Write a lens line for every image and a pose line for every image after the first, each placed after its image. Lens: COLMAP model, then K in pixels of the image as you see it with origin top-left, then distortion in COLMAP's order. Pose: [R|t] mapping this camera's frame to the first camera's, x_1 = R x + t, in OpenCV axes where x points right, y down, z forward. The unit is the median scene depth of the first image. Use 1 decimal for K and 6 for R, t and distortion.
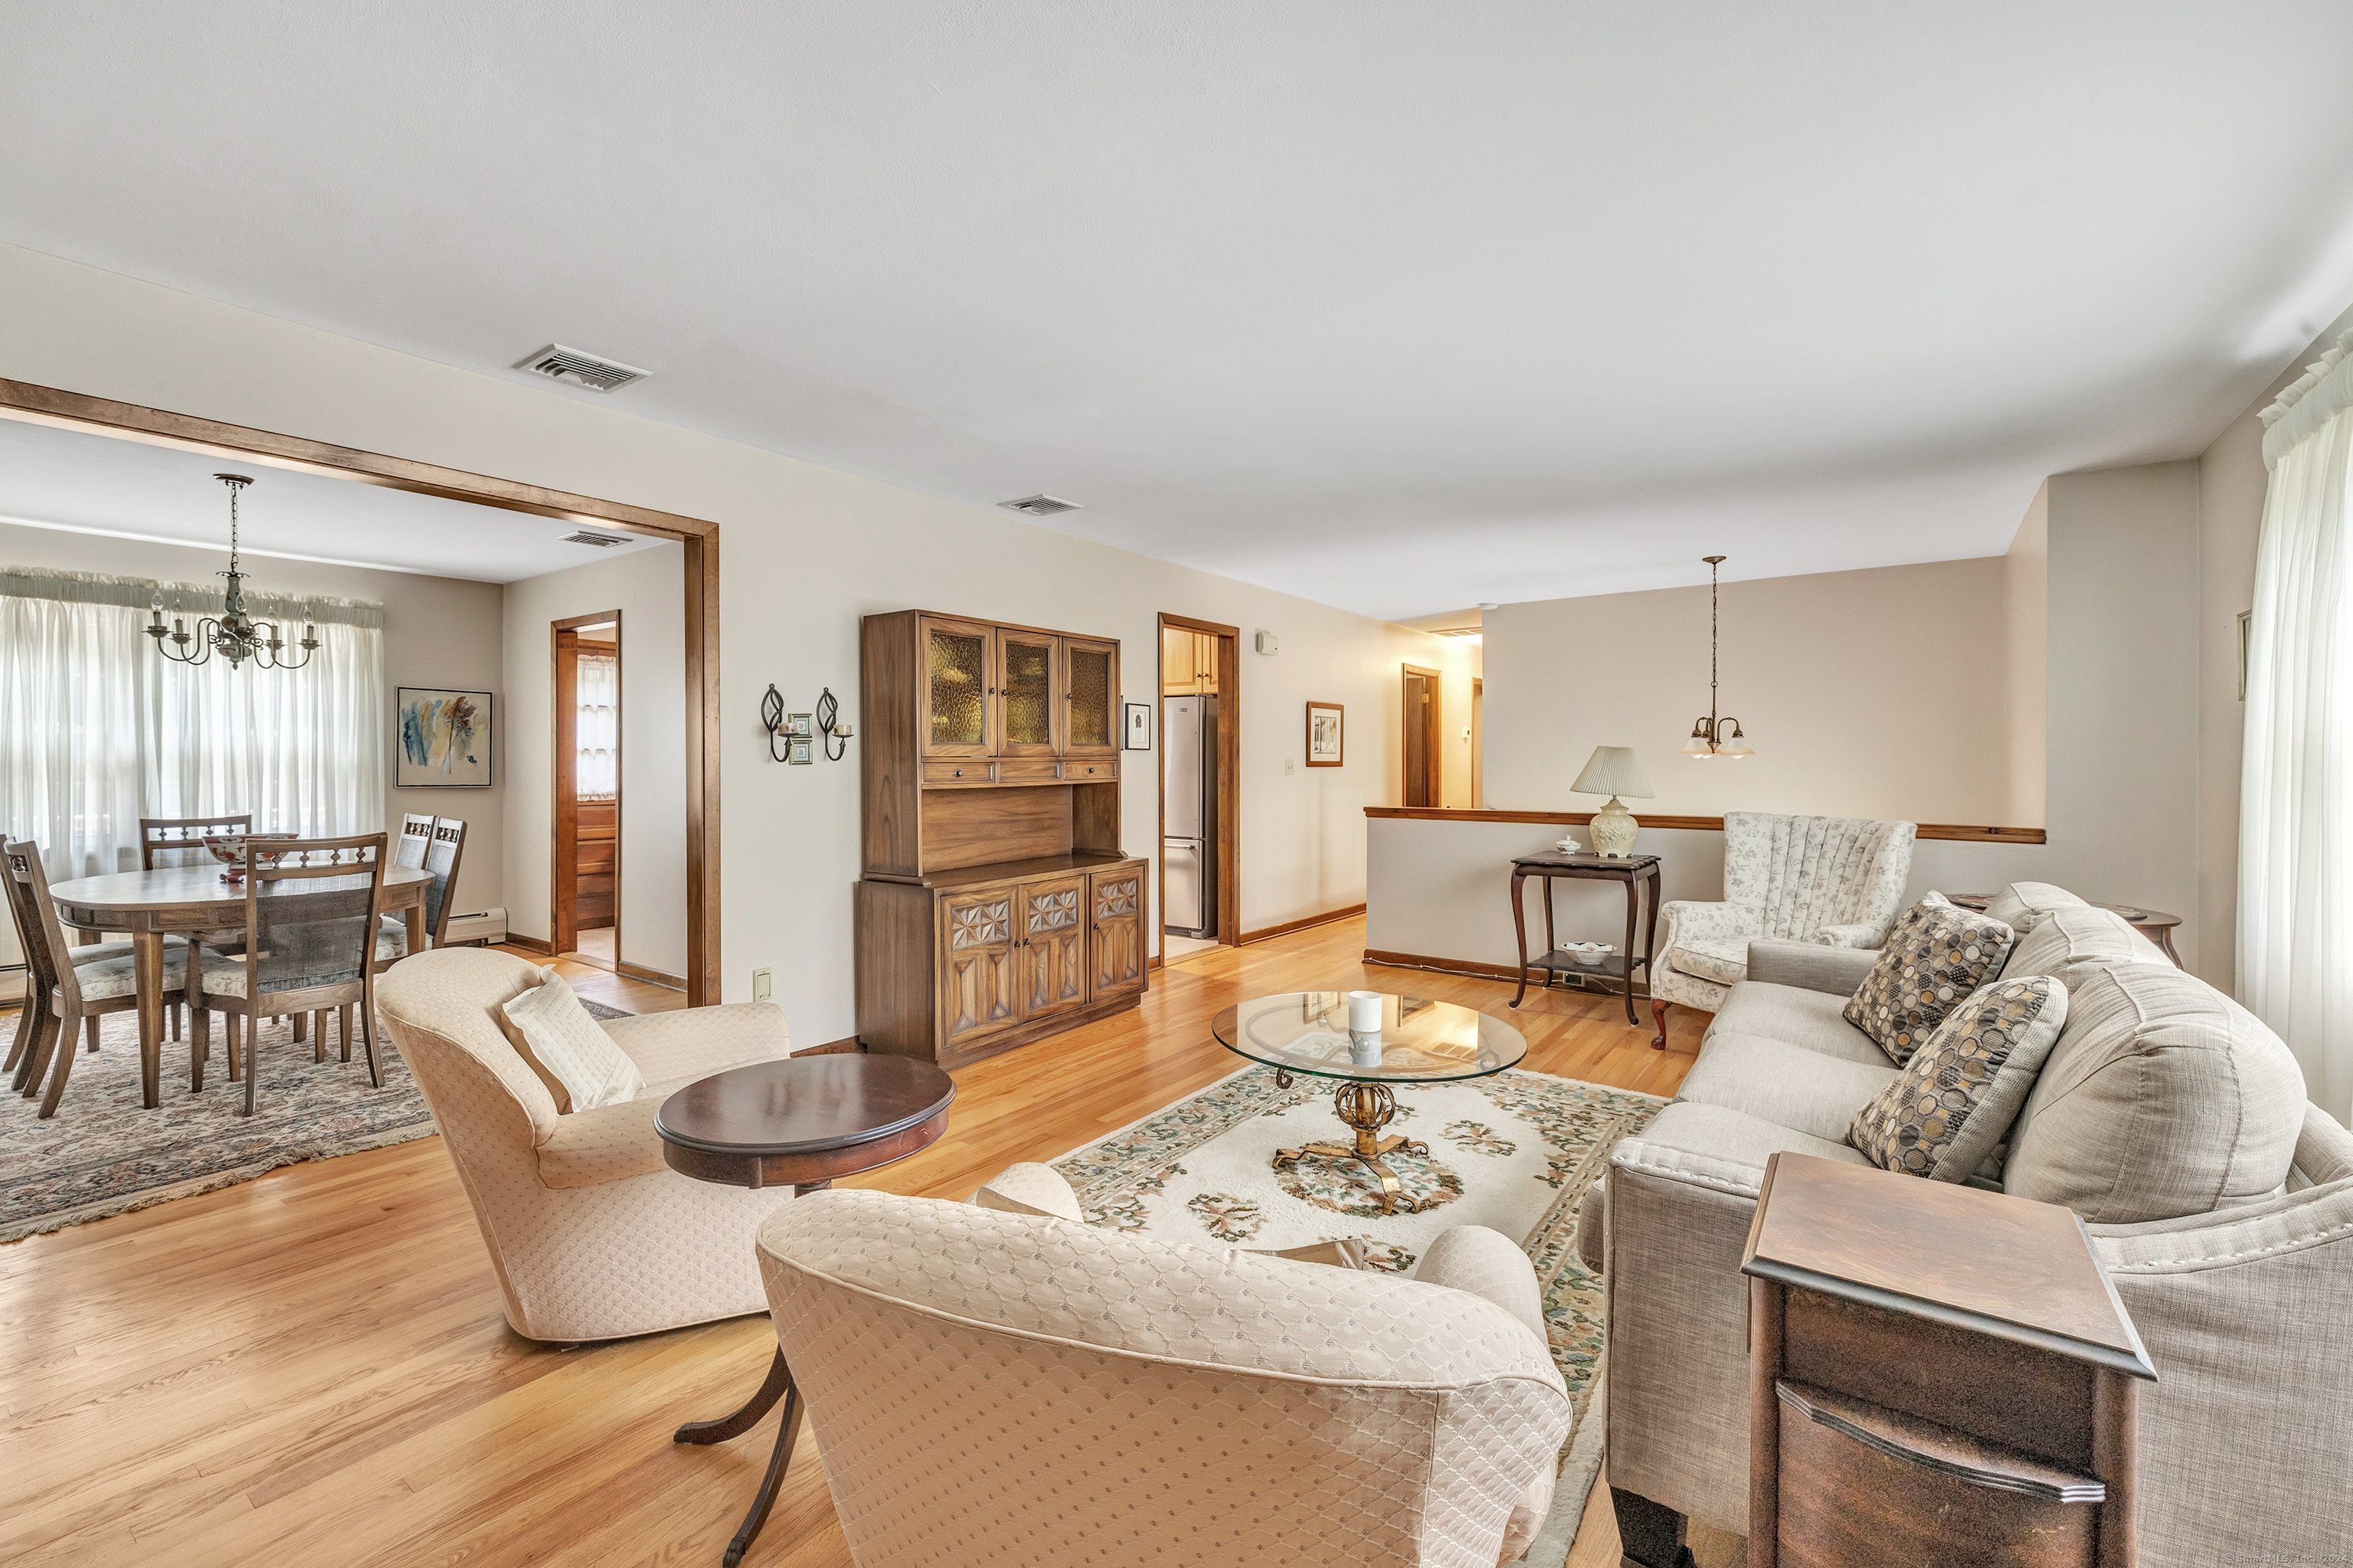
lens RADIAL K [[992.0, 0, 1181.1], [0, 992.0, 768.8], [0, 0, 1]] dist [0.001883, 0.000259]
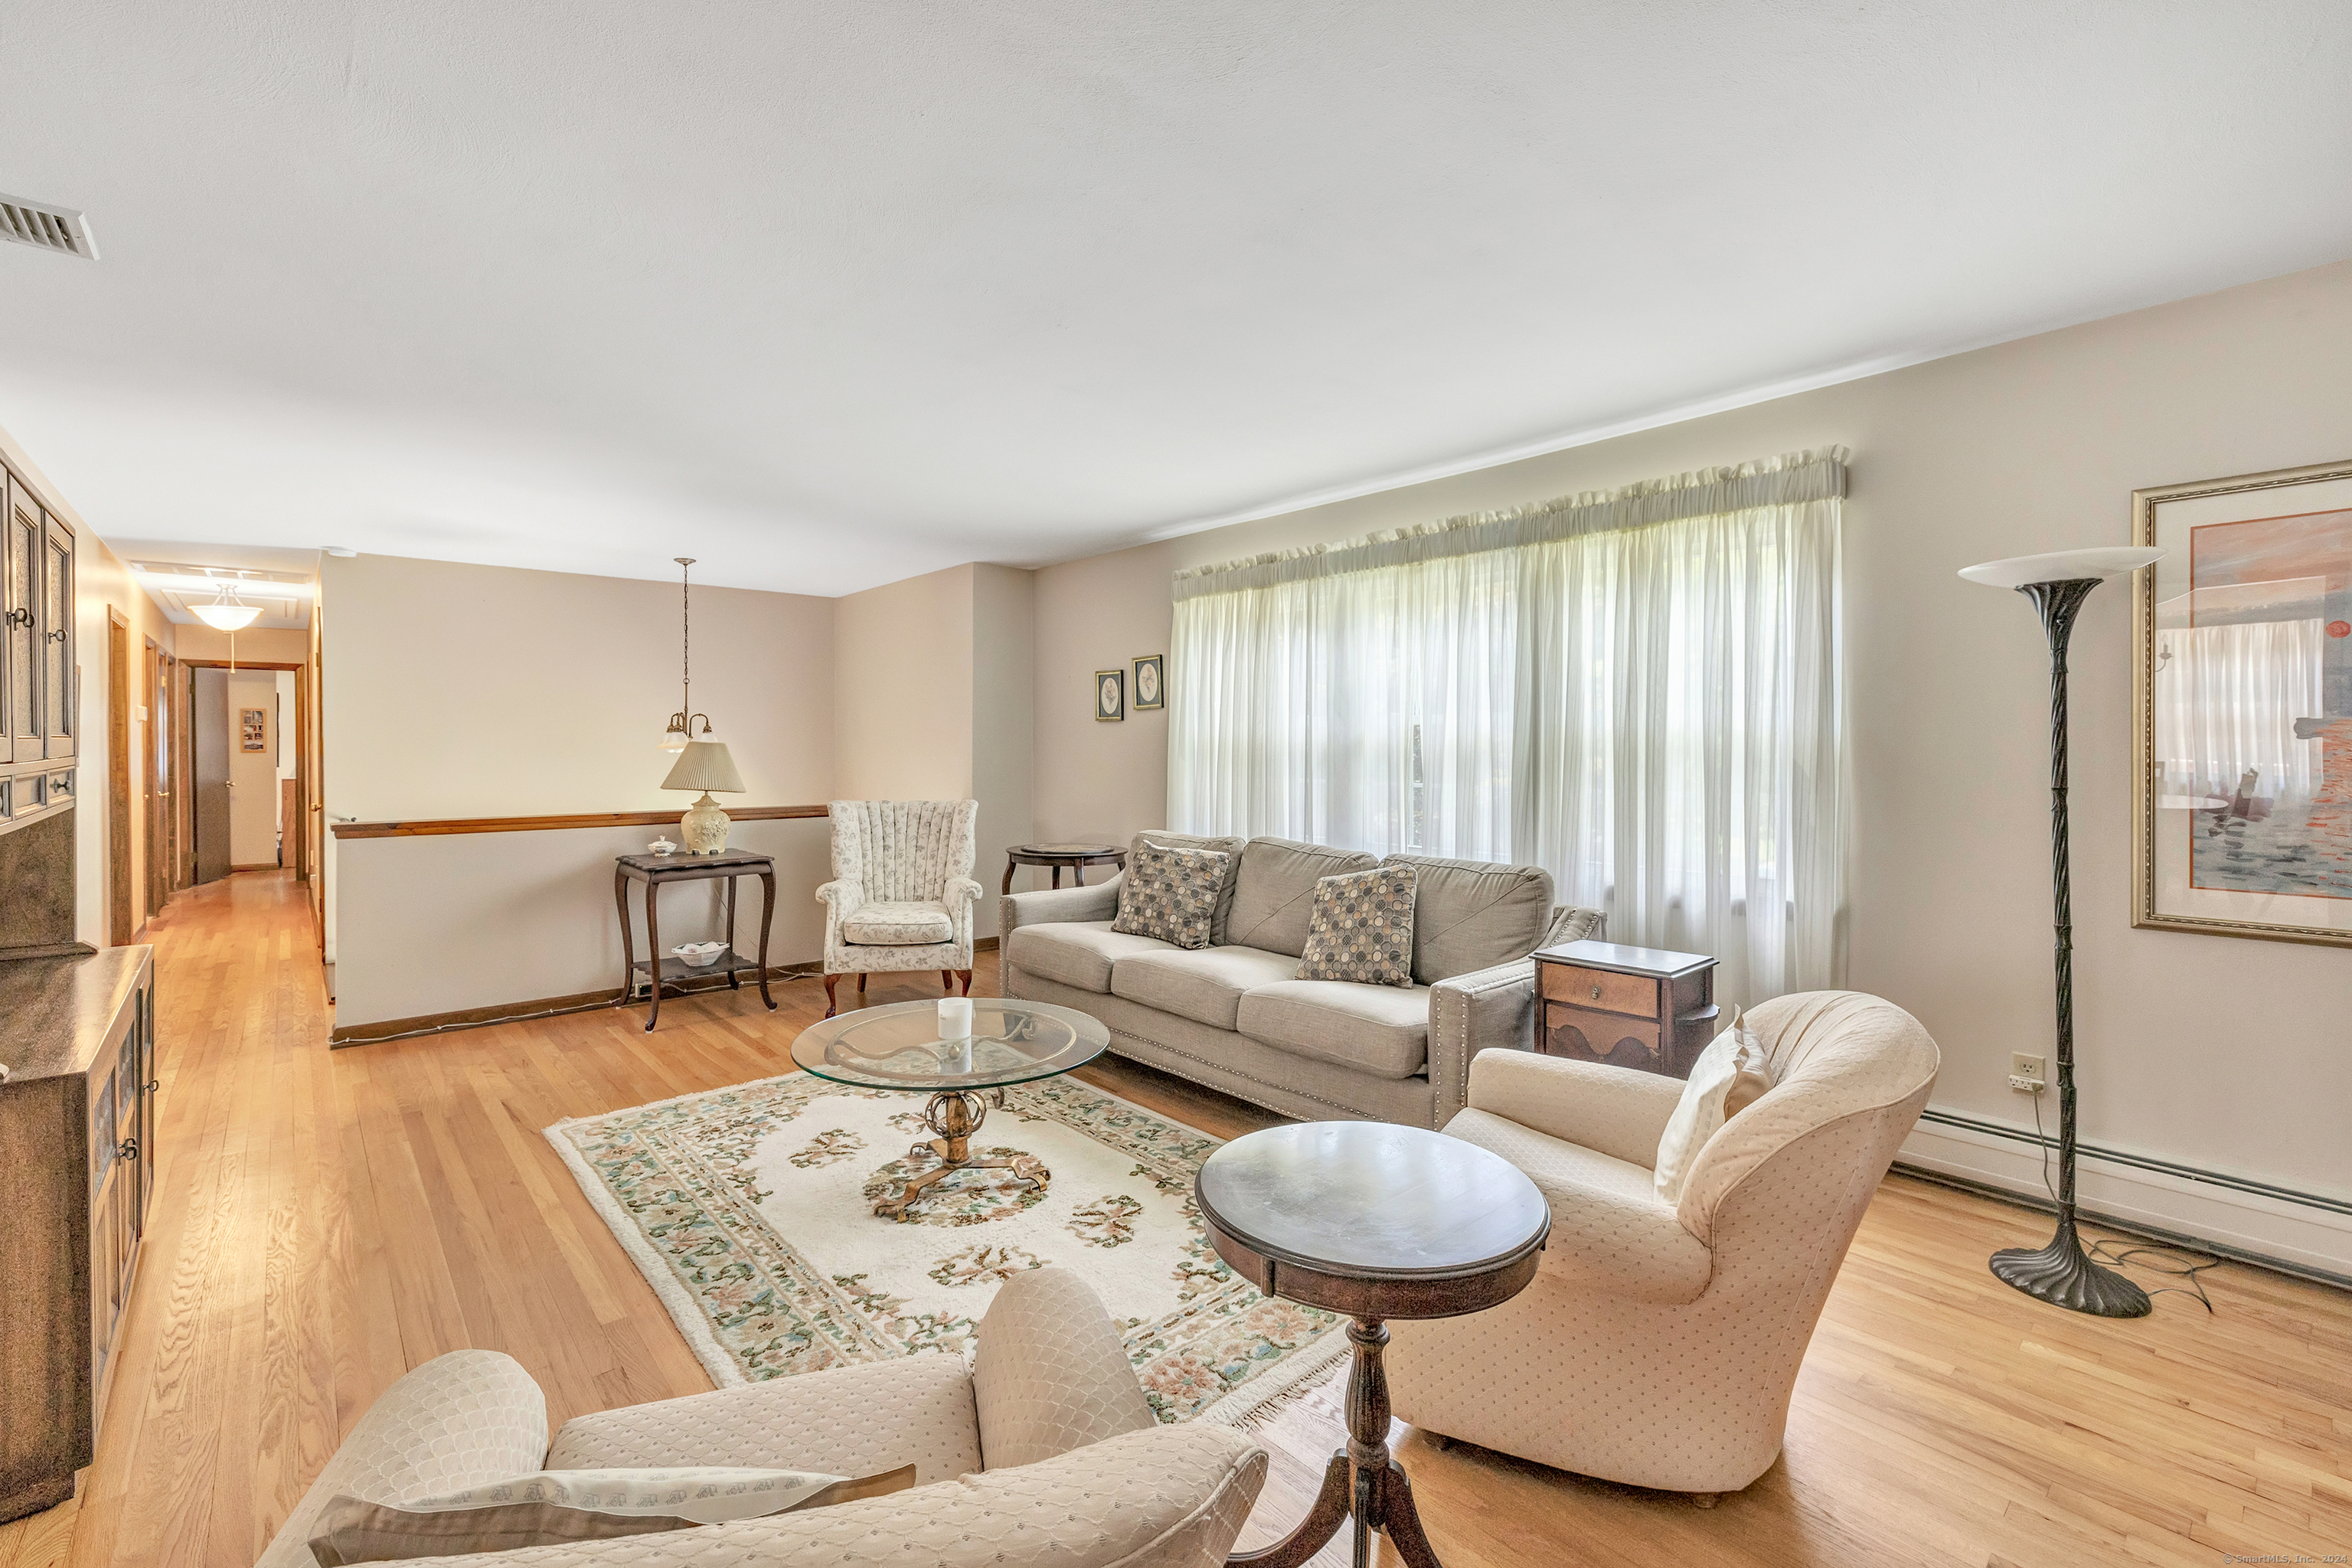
lens RADIAL K [[1001.5, 0, 1117.4], [0, 1001.5, 795.3], [0, 0, 1]] dist [-0.000010, 0.000194]
pose [[0.248352, -0.047689, 0.967495, -0.616495], [0.009846, 0.998860, 0.046708, -0.017306], [-0.968620, -0.002074, 0.248538, 0.514697]]
